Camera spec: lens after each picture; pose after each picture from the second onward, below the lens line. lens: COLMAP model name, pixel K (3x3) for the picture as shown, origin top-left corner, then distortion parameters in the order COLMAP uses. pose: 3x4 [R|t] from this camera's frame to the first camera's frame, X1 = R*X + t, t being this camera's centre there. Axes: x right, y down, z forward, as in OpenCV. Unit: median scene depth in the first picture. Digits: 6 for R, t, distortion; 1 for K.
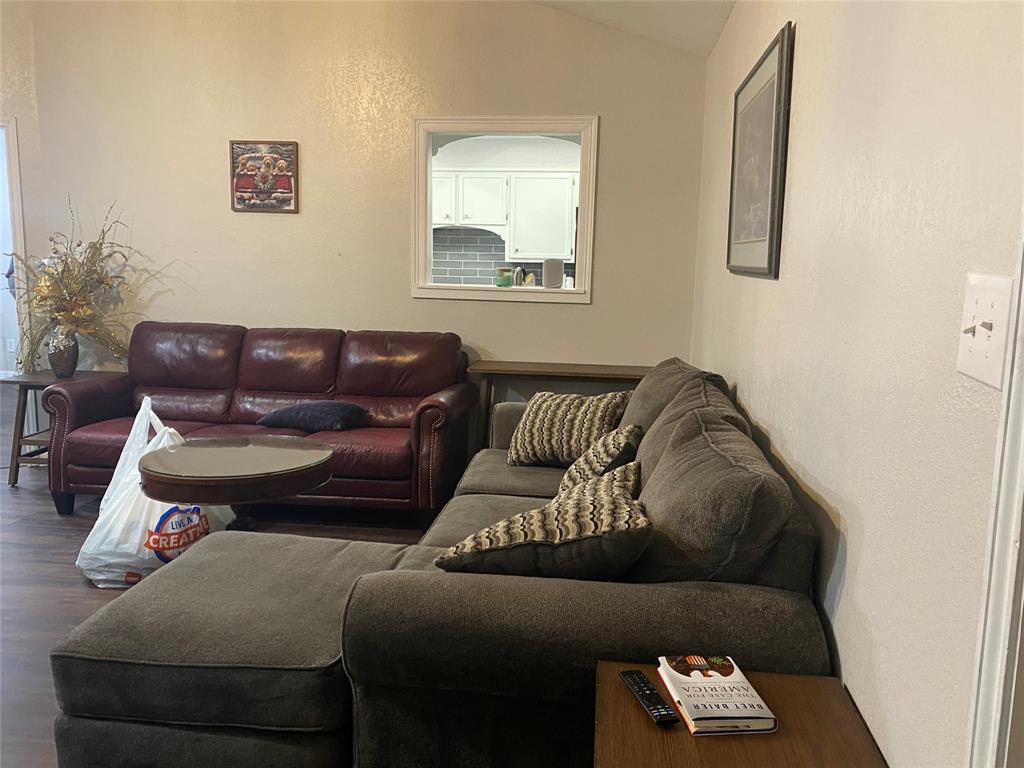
lens RADIAL K [[841.8, 0, 512.5], [0, 841.8, 381.3], [0, 0, 1]] dist [0.022123, -0.008130]
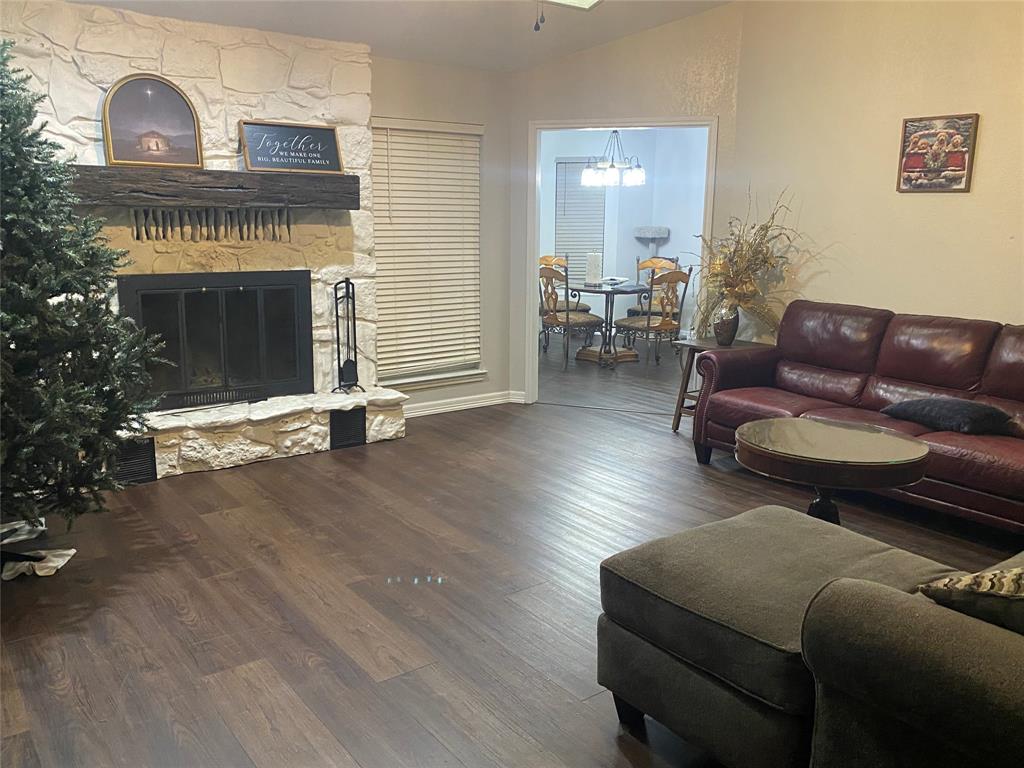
lens RADIAL K [[841.8, 0, 512.5], [0, 841.8, 381.3], [0, 0, 1]] dist [0.022123, -0.008130]
pose [[0.689081, 0.131058, -0.712735, 0.096361], [-0.108078, 0.991097, 0.077752, -0.014800], [0.716580, 0.023454, 0.697111, 0.008169]]
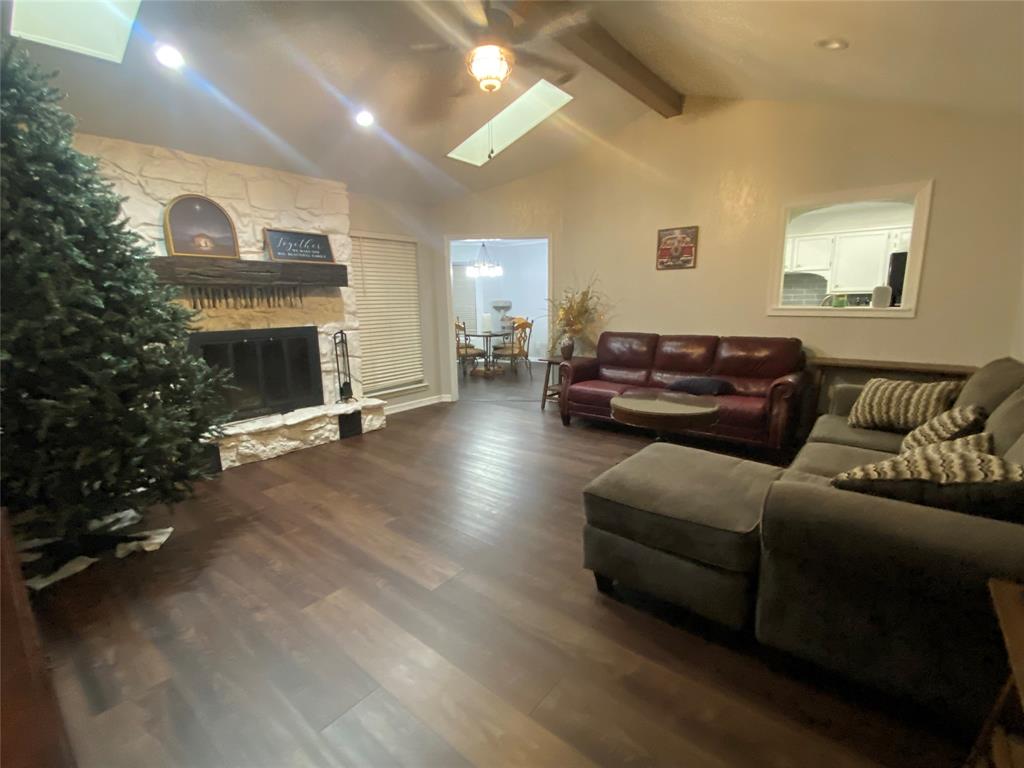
lens RADIAL K [[453.6, 0, 511.2], [0, 453.6, 385.7], [0, 0, 1]] dist [0.035692, -0.029604]
pose [[0.840700, 0.066269, -0.537431, -0.058143], [-0.048142, 0.997700, 0.047716, 0.015104], [0.539357, -0.014241, 0.841957, 0.011364]]
